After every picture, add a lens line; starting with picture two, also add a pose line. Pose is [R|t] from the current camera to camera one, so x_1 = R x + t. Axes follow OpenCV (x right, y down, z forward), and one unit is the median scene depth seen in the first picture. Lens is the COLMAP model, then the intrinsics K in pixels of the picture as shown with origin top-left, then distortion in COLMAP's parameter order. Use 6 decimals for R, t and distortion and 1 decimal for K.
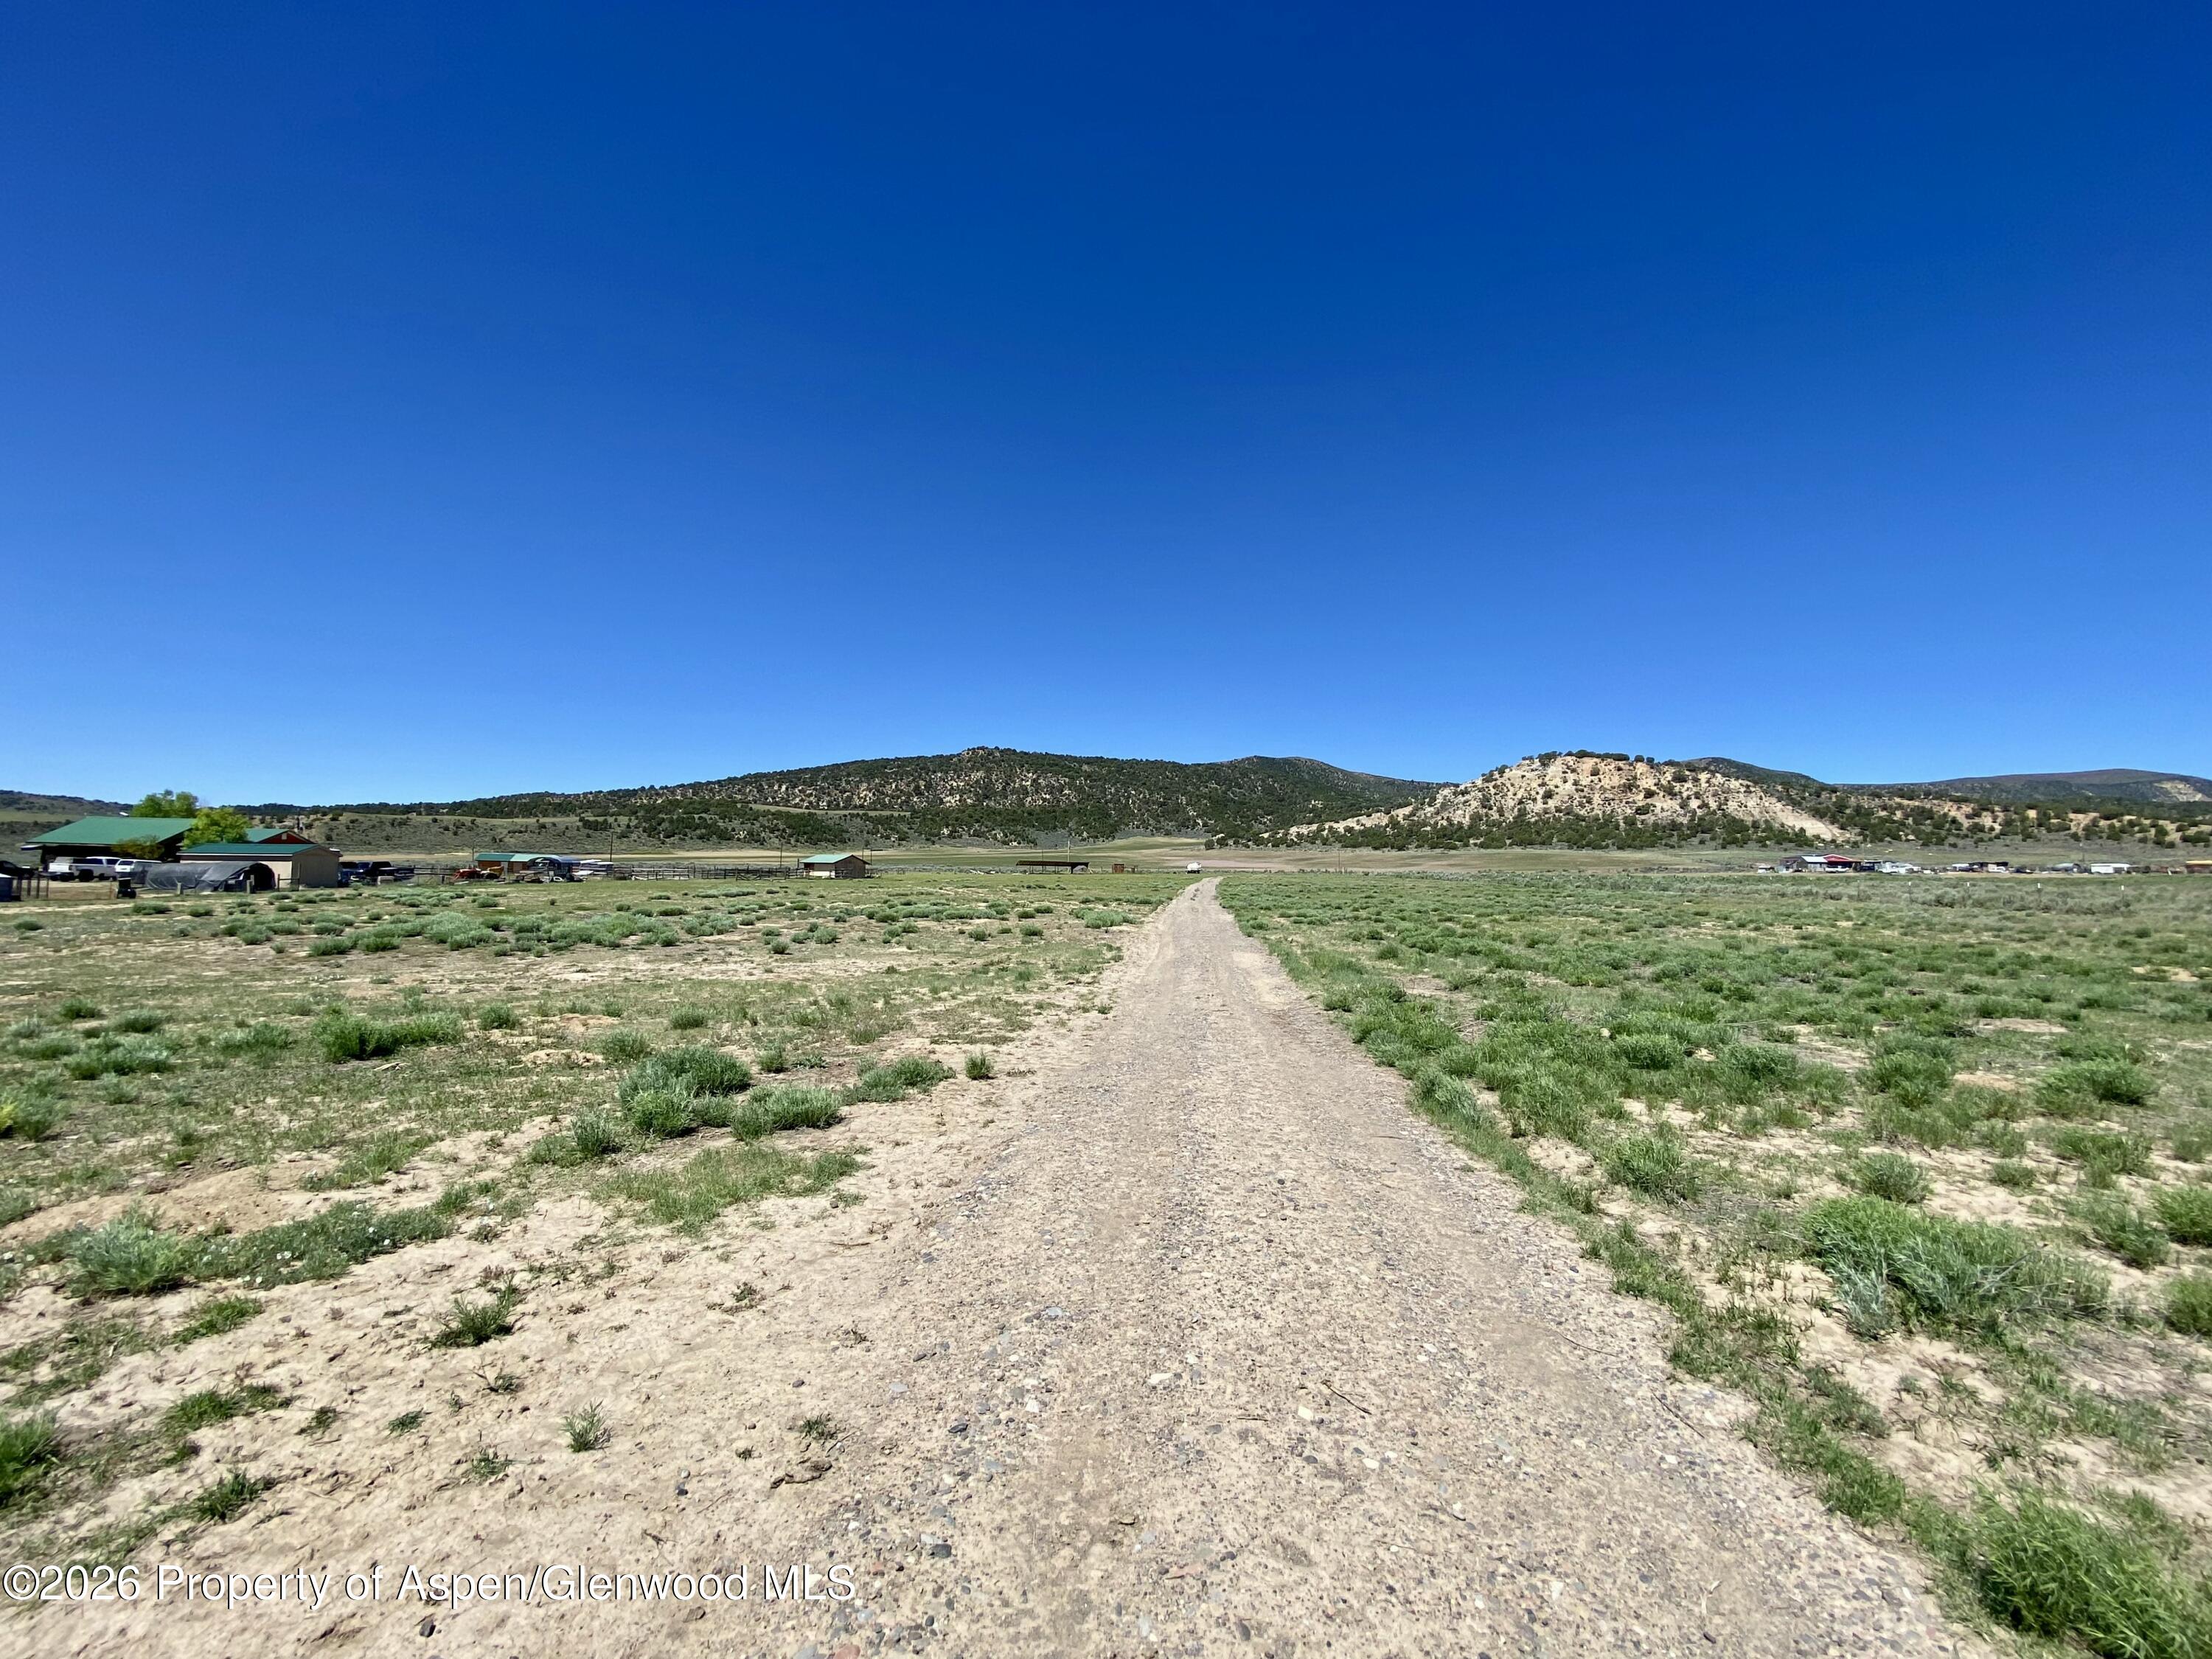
lens RADIAL K [[881.9, 0, 1111.0], [0, 881.9, 848.9], [0, 0, 1]] dist [0.037471, -0.030562]
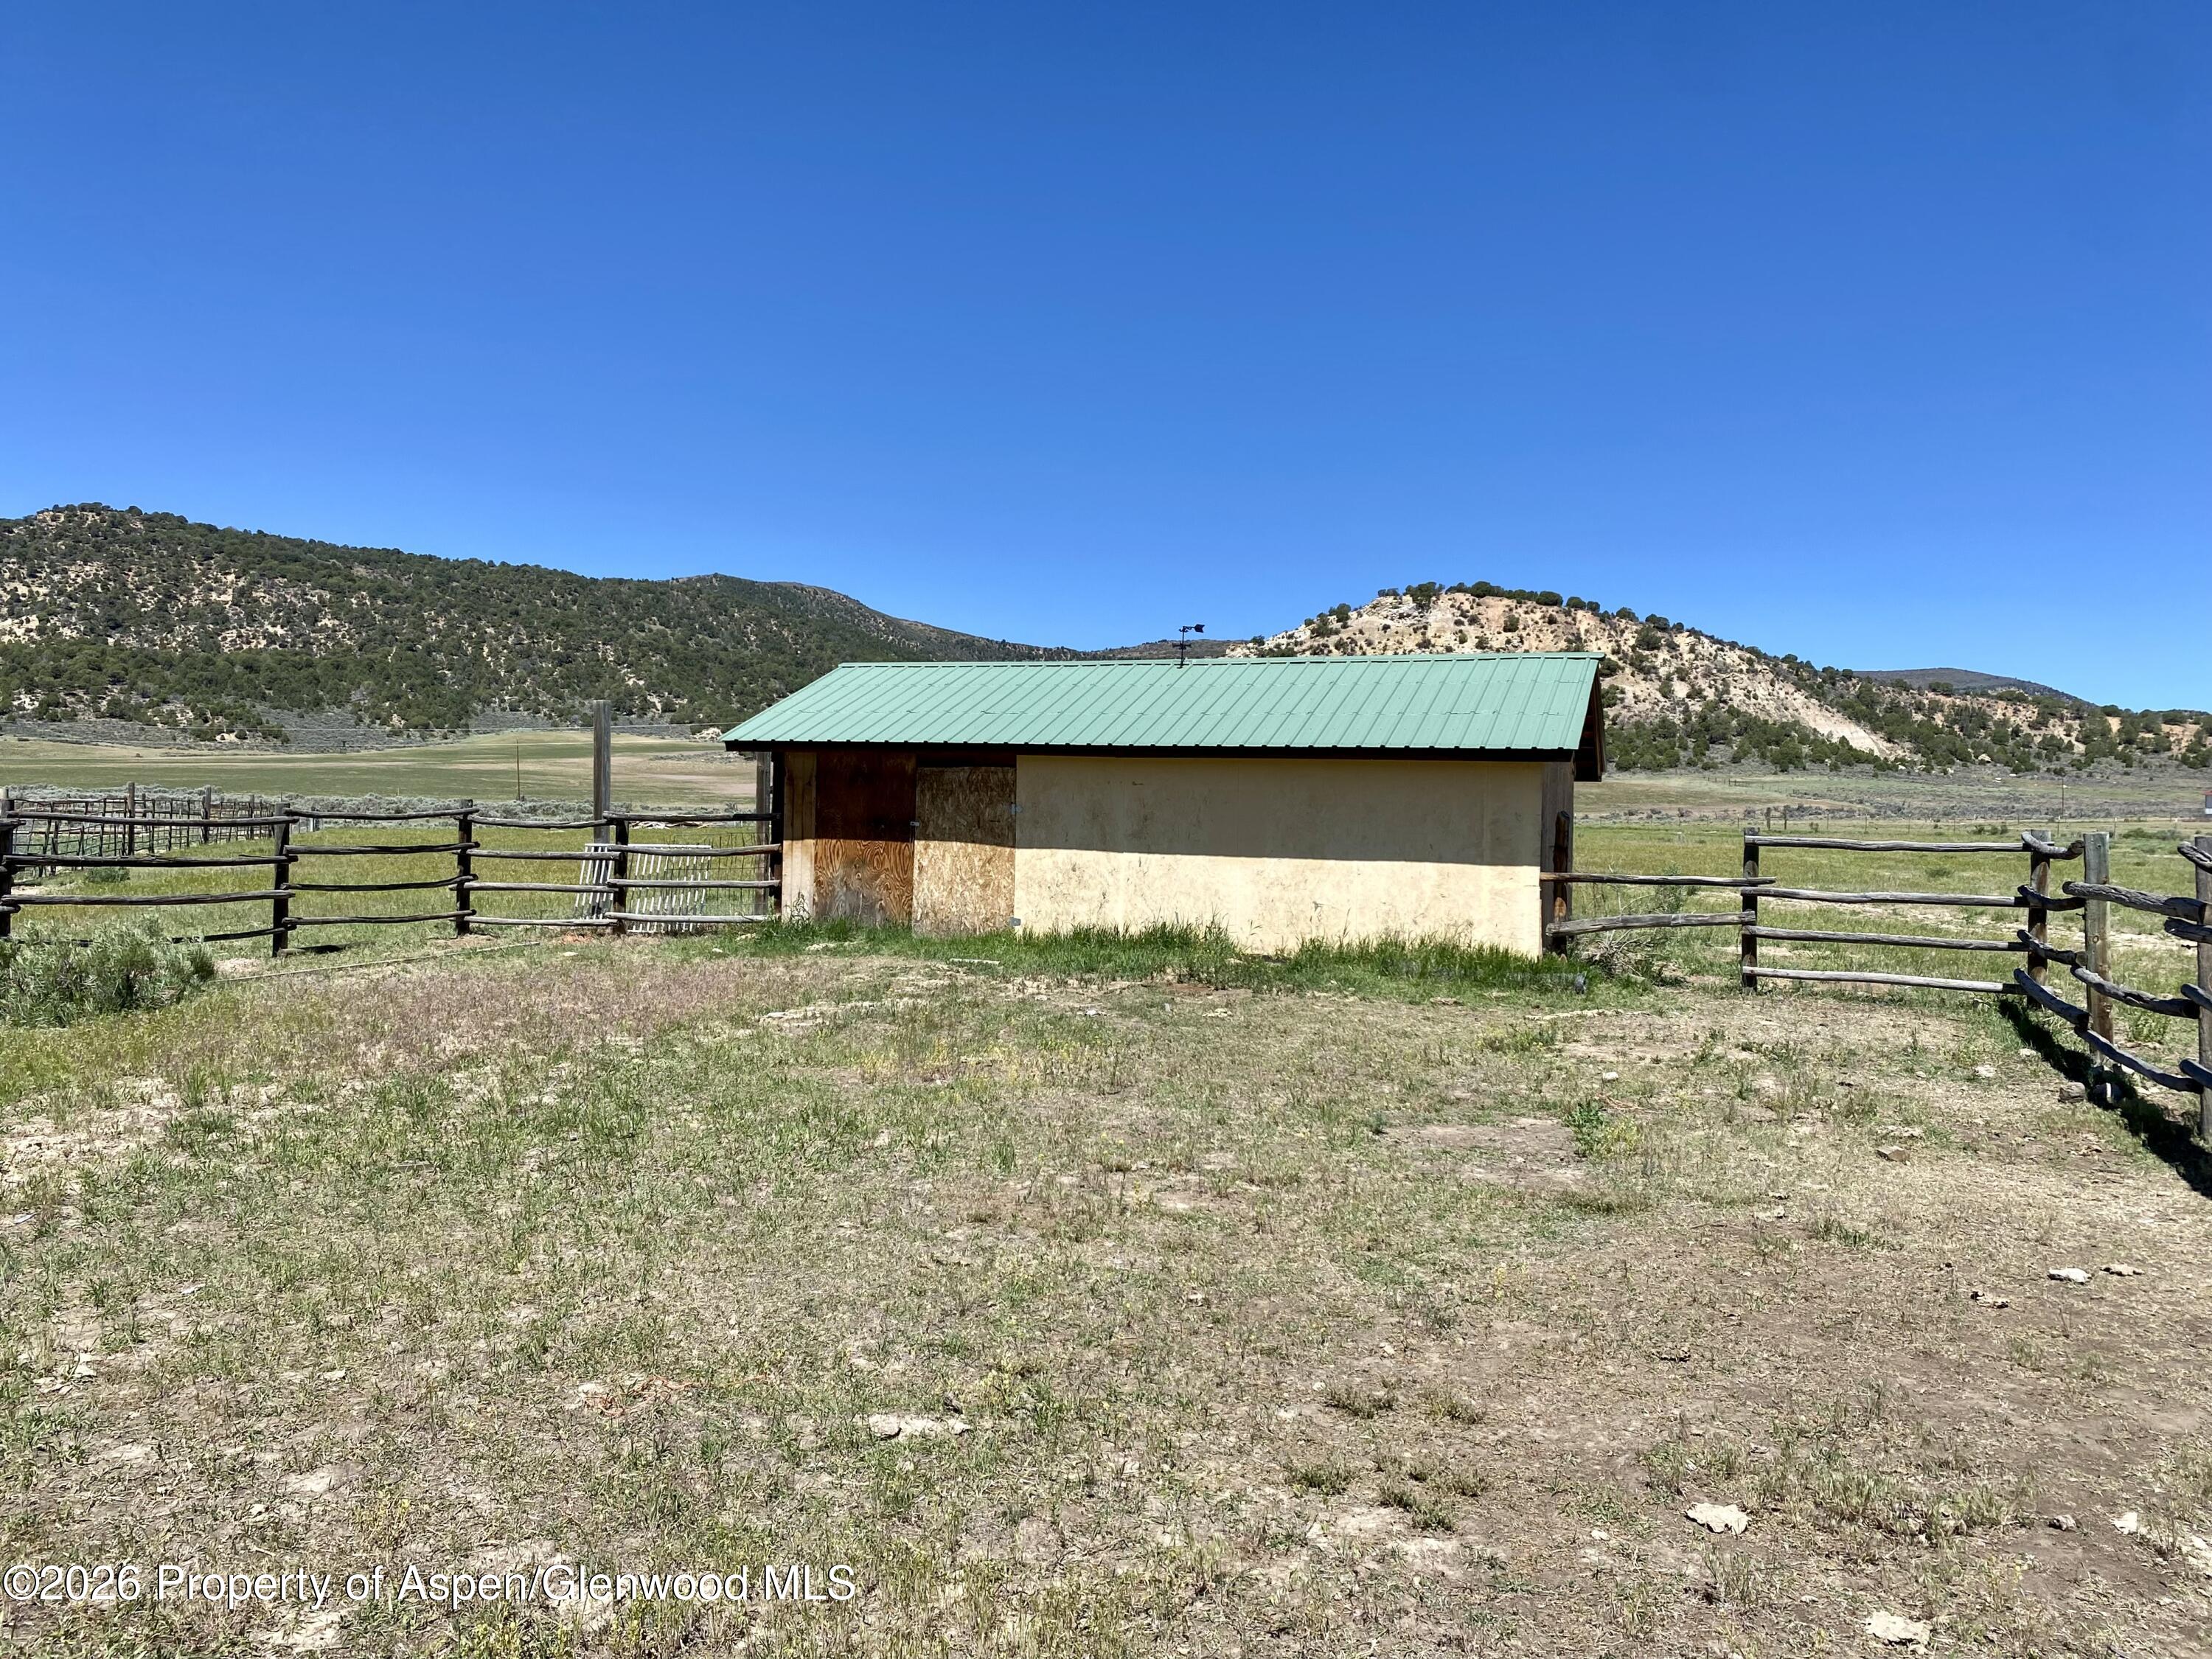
lens RADIAL K [[1689.3, 0, 1106.0], [0, 1689.3, 829.5], [0, 0, 1]] dist [0.050250, -0.064936]
pose [[0.916324, 0.000434, 0.400437, -0.078148], [-0.015878, 0.999252, 0.035251, 0.003642], [-0.400123, -0.038659, 0.915646, 0.166687]]
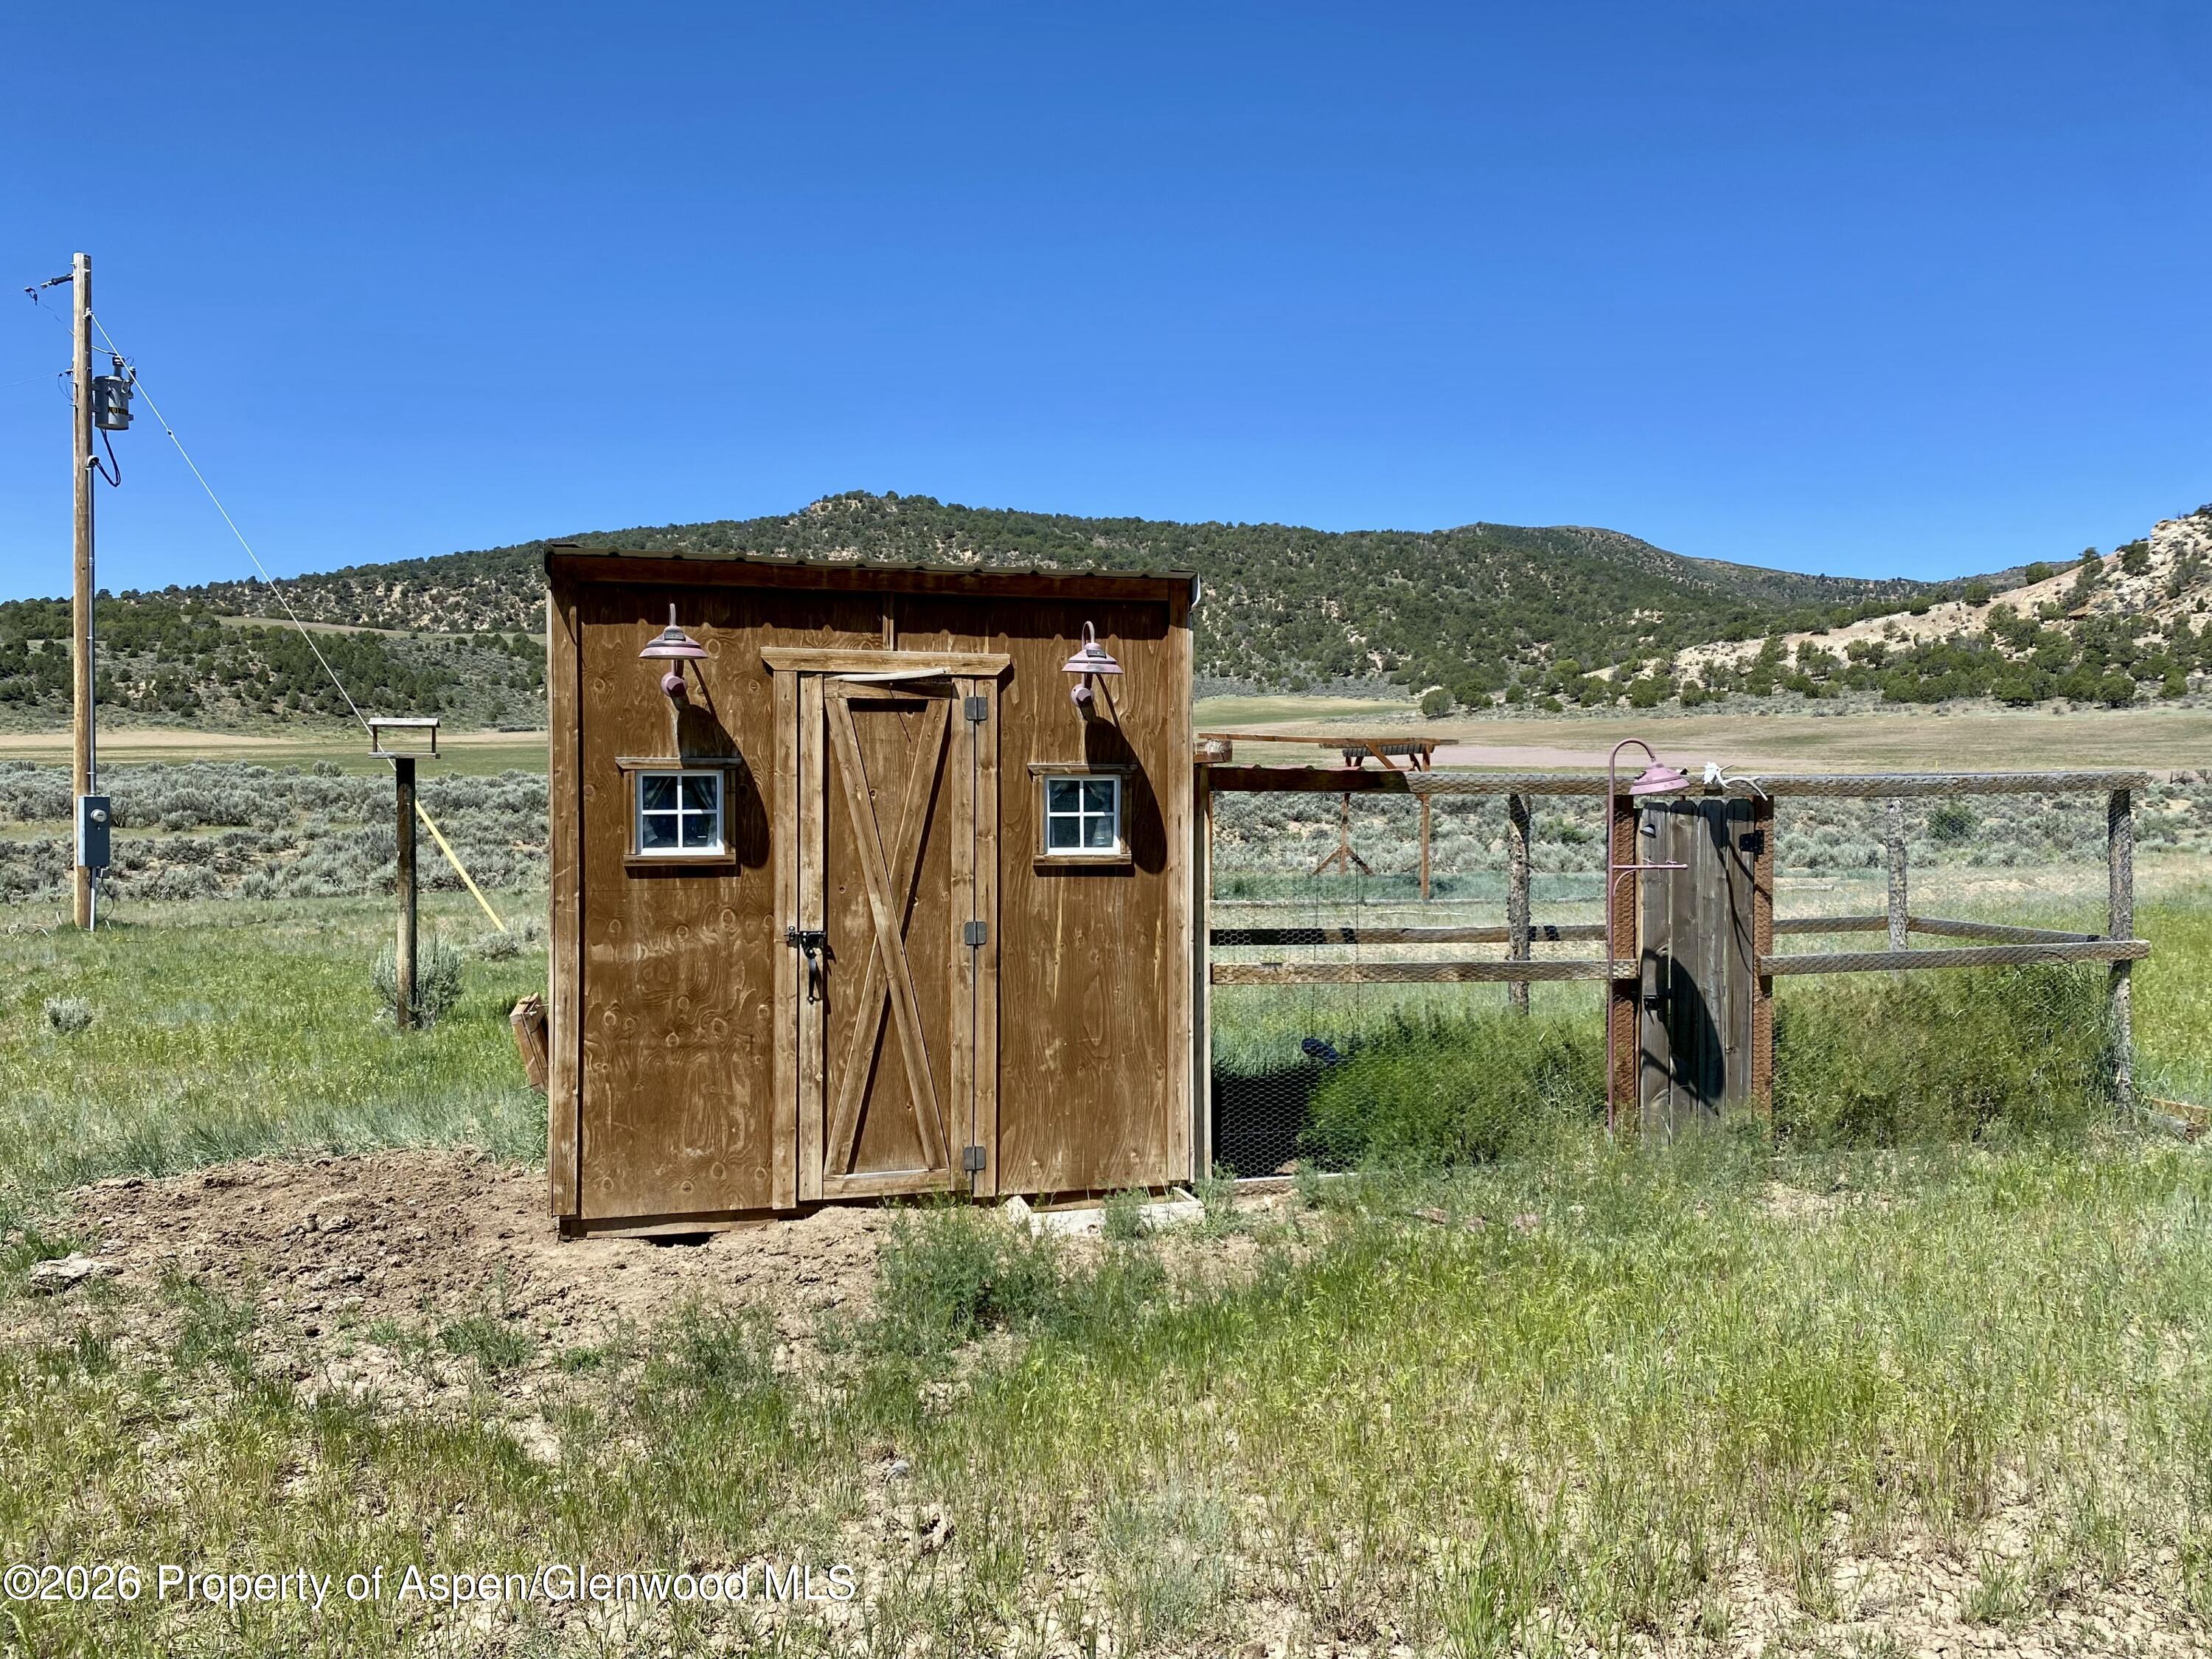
lens RADIAL K [[1755.3, 0, 1106.0], [0, 1755.3, 829.5], [0, 0, 1]] dist [0.173273, -0.389191]
pose [[0.999422, -0.007014, -0.033273, 0.004745], [0.008774, 0.998554, 0.053042, 0.007509], [0.032853, -0.053303, 0.998038, 0.353111]]
